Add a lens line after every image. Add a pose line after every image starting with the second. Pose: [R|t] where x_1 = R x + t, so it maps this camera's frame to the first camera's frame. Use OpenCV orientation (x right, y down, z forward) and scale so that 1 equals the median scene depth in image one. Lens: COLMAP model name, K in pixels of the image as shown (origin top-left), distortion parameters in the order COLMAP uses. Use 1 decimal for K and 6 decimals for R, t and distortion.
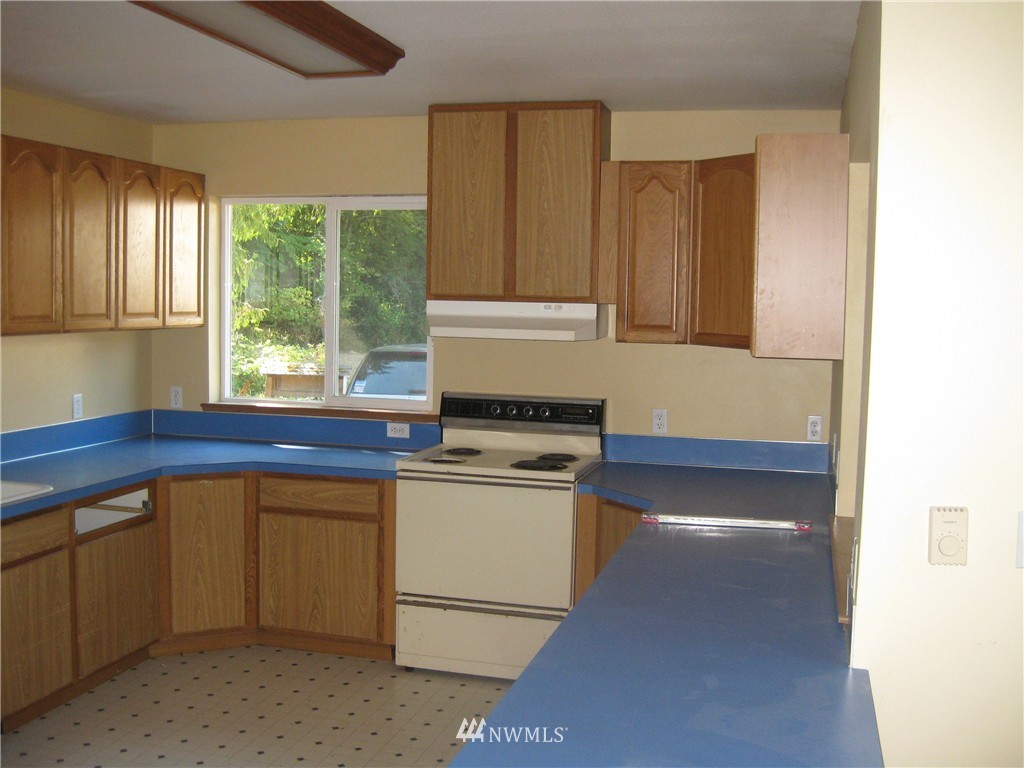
lens RADIAL K [[1110.1, 0, 512.0], [0, 1110.1, 384.0], [0, 0, 1]] dist [-0.198740, 0.180584]
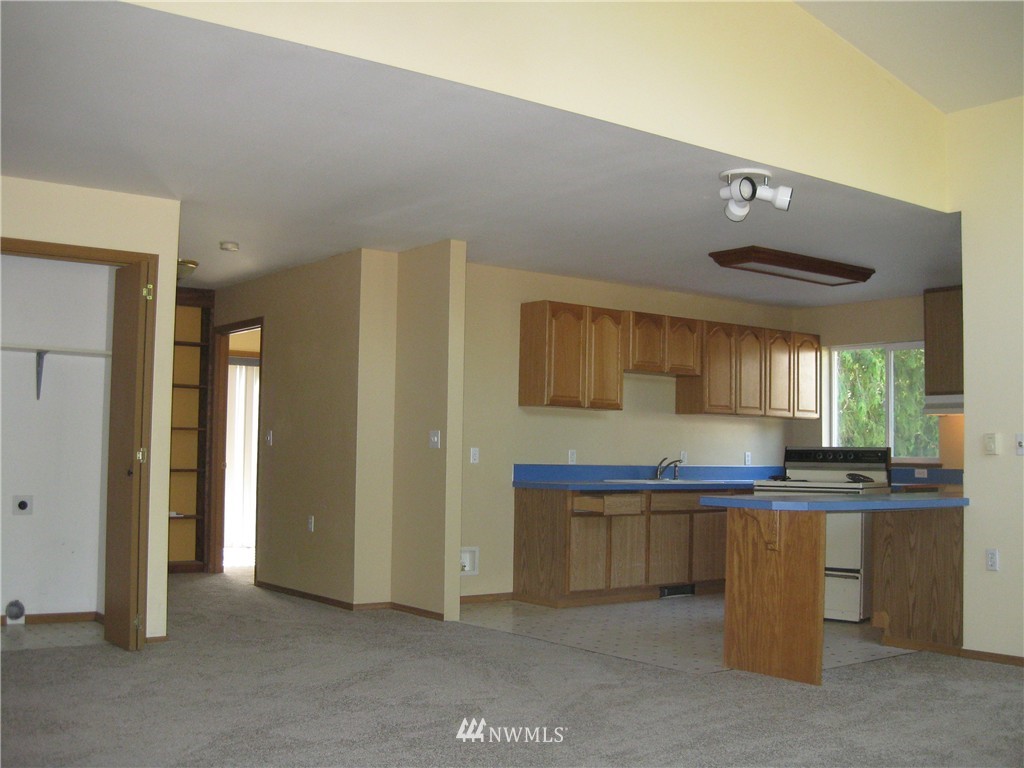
lens RADIAL K [[1110.1, 0, 512.0], [0, 1110.1, 384.0], [0, 0, 1]] dist [-0.198740, 0.180584]
pose [[0.782908, -0.047620, -0.620312, 0.472012], [-0.049767, 0.989077, -0.138741, 0.176871], [0.620144, 0.139493, 0.771987, -0.757440]]
